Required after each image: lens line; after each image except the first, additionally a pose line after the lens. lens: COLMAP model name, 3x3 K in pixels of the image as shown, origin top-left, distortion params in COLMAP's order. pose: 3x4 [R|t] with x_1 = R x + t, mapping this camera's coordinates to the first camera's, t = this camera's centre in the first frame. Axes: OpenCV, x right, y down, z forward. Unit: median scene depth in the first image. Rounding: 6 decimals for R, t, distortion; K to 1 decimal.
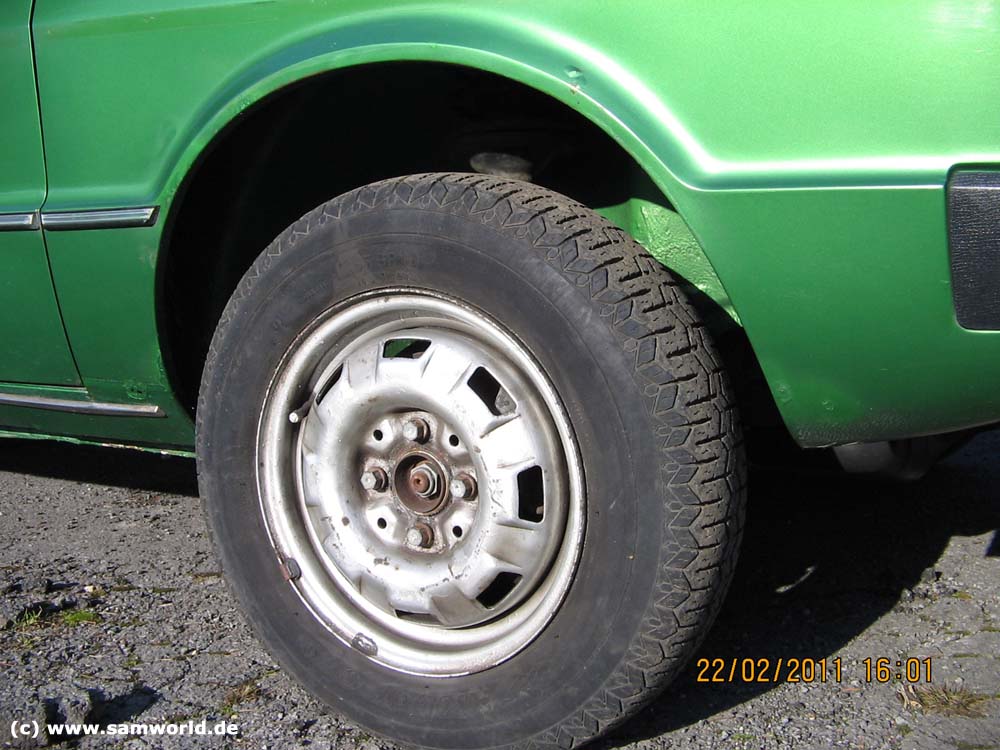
lens RADIAL K [[1328.7, 0, 498.7], [0, 1328.7, 371.9], [0, 0, 1]] dist [-0.130495, 0.000000]
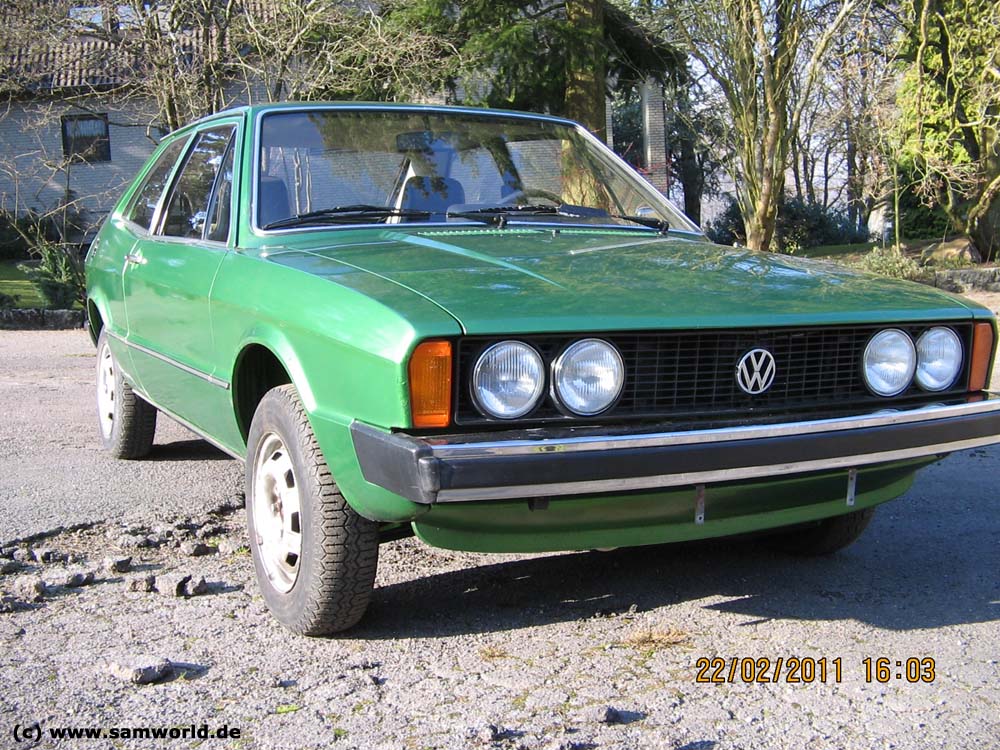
lens RADIAL K [[1328.7, 0, 505.2], [0, 1328.7, 375.1], [0, 0, 1]] dist [-0.130495, 0.000000]
pose [[0.841391, 0.084297, -0.533812, 1.567700], [-0.081853, 0.996242, 0.028306, -0.269808], [0.534192, 0.019878, 0.845129, -0.838048]]
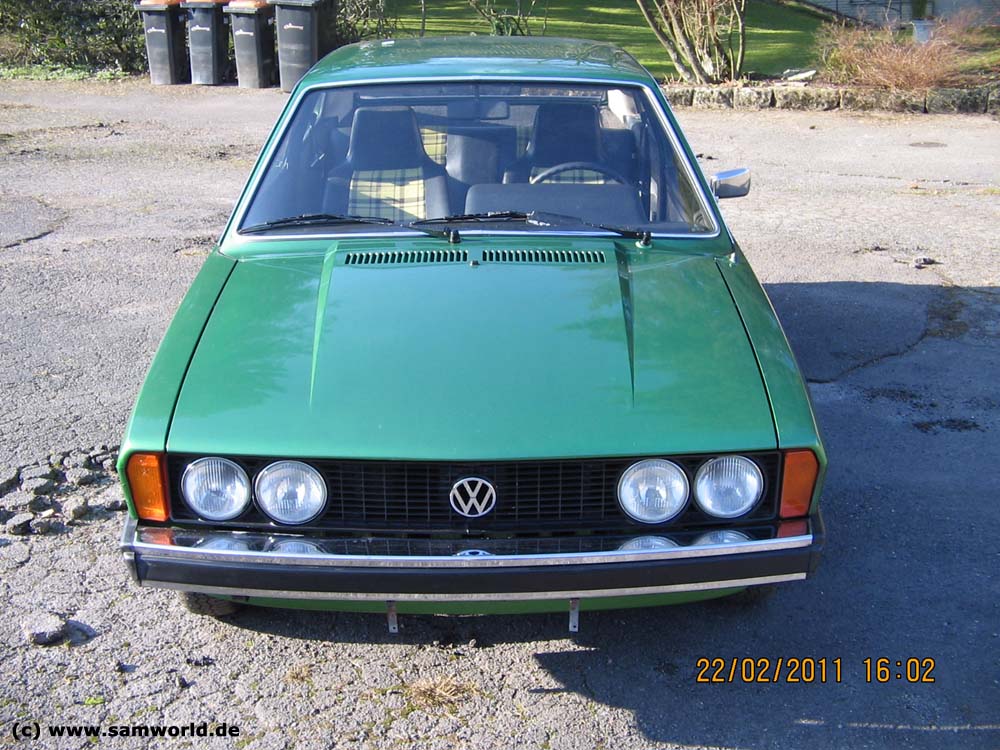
lens RADIAL K [[1328.7, 0, 505.0], [0, 1328.7, 385.2], [0, 0, 1]] dist [-0.130495, 0.000000]
pose [[0.528661, 0.307178, -0.791303, 2.477930], [-0.103595, 0.948604, 0.299030, -1.089327], [0.842488, -0.076110, 0.533312, 0.079950]]
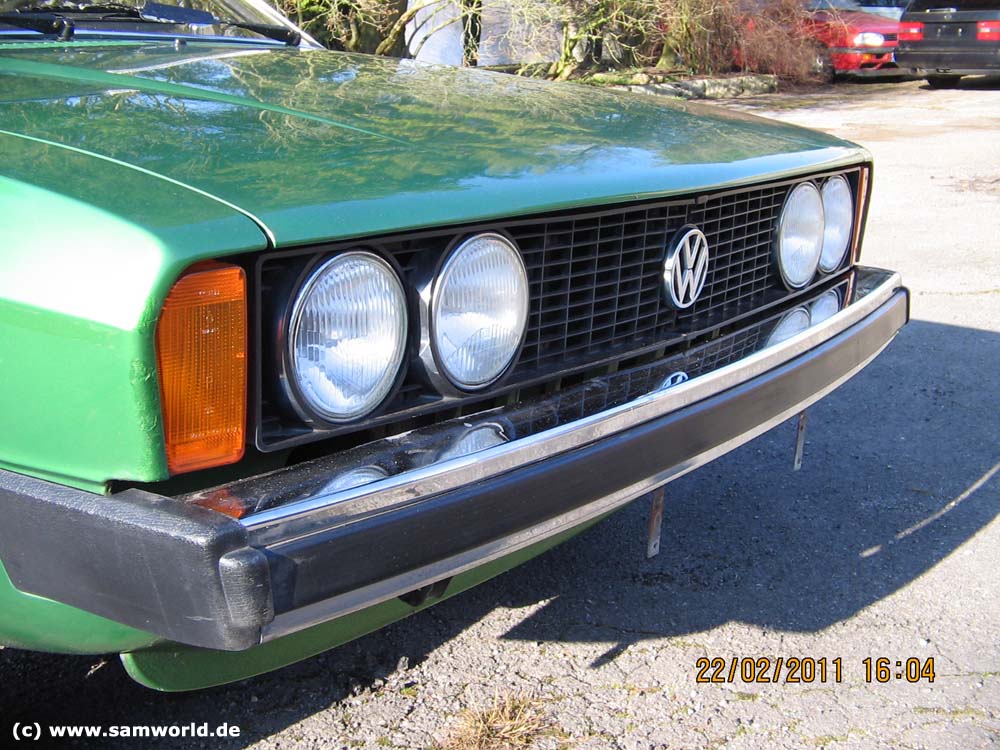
lens RADIAL K [[1328.7, 0, 497.1], [0, 1328.7, 369.2], [0, 0, 1]] dist [-0.130495, 0.000000]
pose [[0.996765, 0.032369, -0.073571, 0.679953], [-0.024079, 0.993541, 0.110887, -0.288167], [0.076685, -0.108757, 0.991106, -0.046504]]
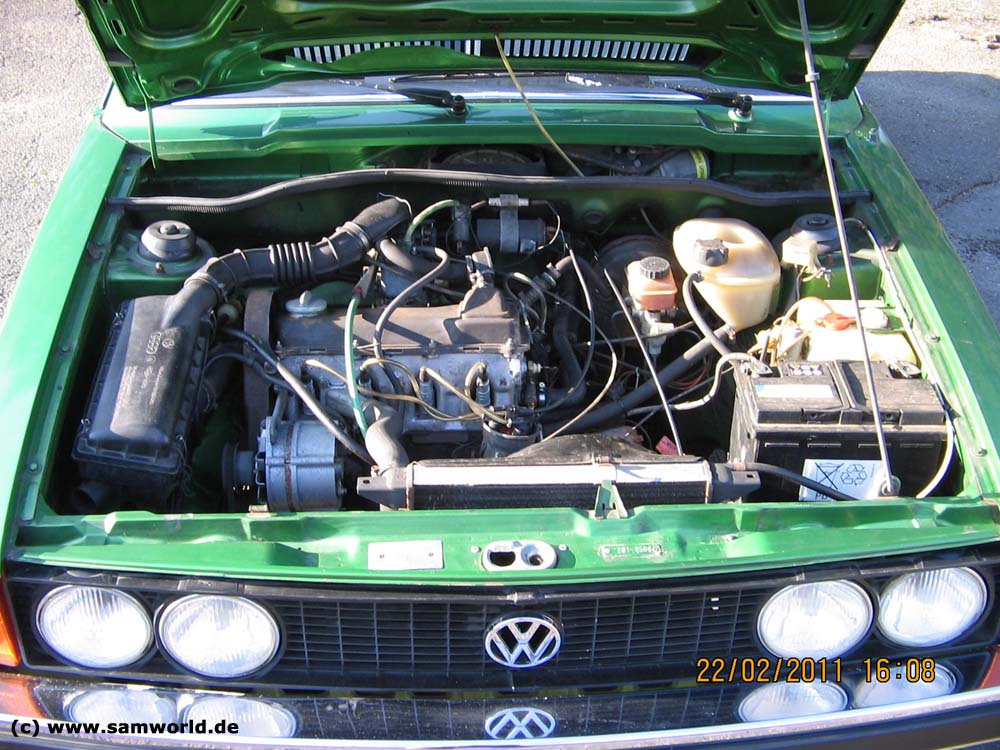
lens RADIAL K [[1328.7, 0, 496.1], [0, 1328.7, 371.8], [0, 0, 1]] dist [-0.130495, 0.000000]
pose [[0.555880, 0.467119, -0.687602, 1.530686], [-0.114239, 0.862258, 0.493417, -1.130315], [0.823375, -0.195730, 0.532676, 0.523228]]
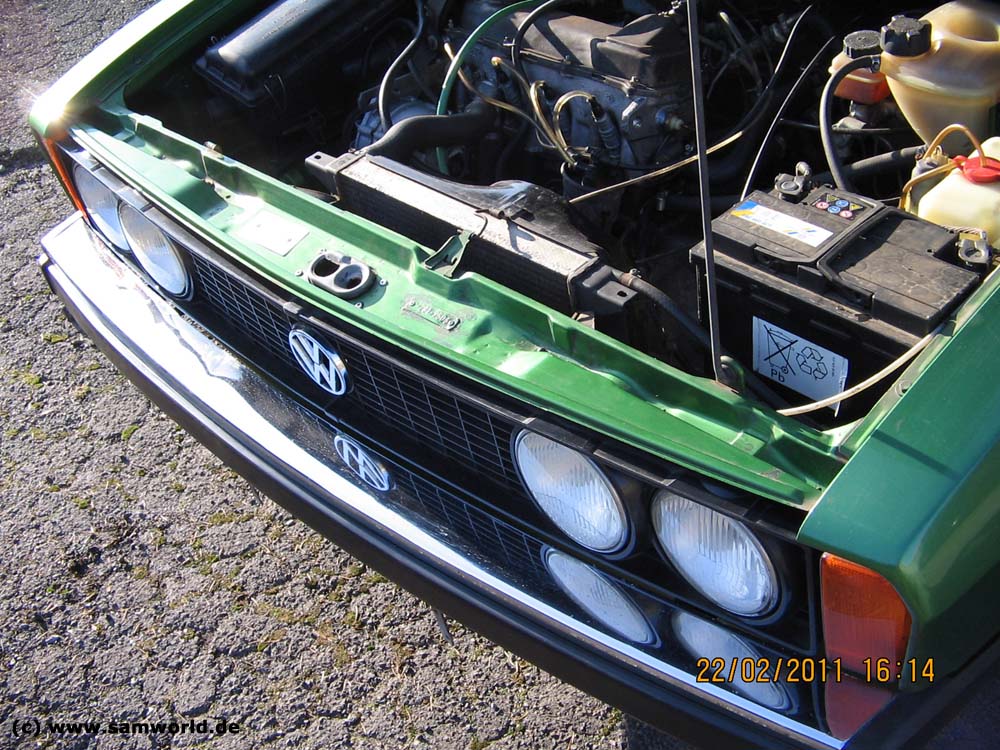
lens RADIAL K [[1328.7, 0, 503.9], [0, 1328.7, 377.4], [0, 0, 1]] dist [-0.130495, 0.000000]
pose [[-0.227257, 0.666349, -0.710164, 1.602663], [0.041545, 0.735215, 0.676560, -1.058516], [0.972948, 0.124249, -0.194766, 1.601141]]
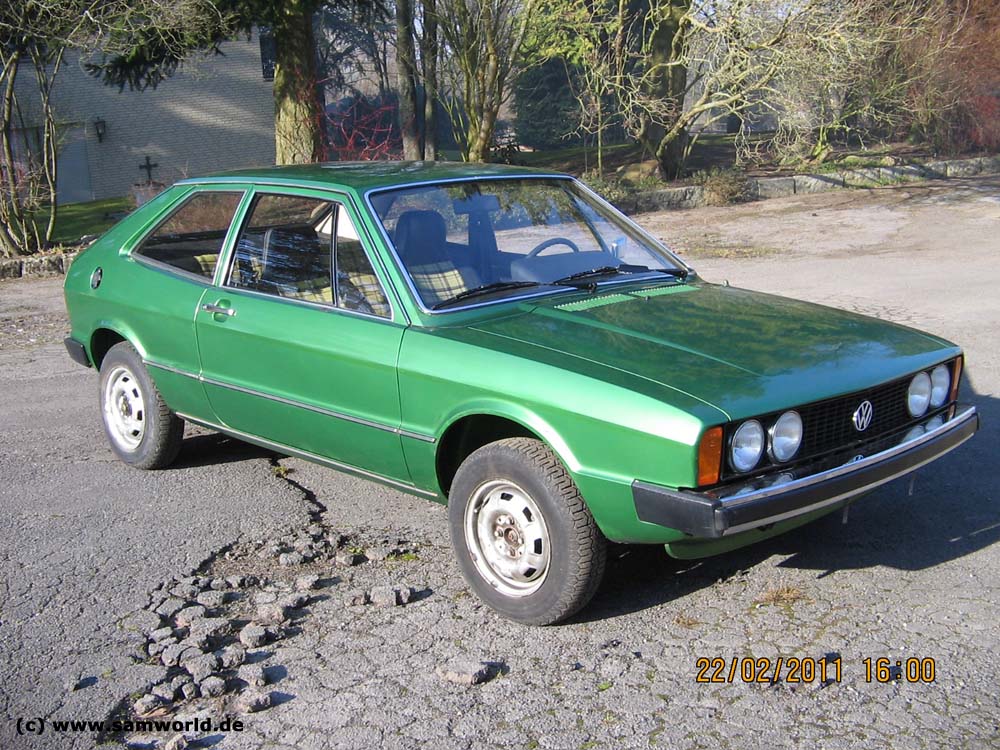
lens RADIAL K [[1328.7, 0, 507.8], [0, 1328.7, 369.4], [0, 0, 1]] dist [-0.130495, 0.000000]
pose [[0.966391, 0.059842, -0.250015, 0.721464], [-0.036294, 0.994548, 0.097760, -0.641502], [0.254502, -0.085400, 0.963294, -2.087873]]
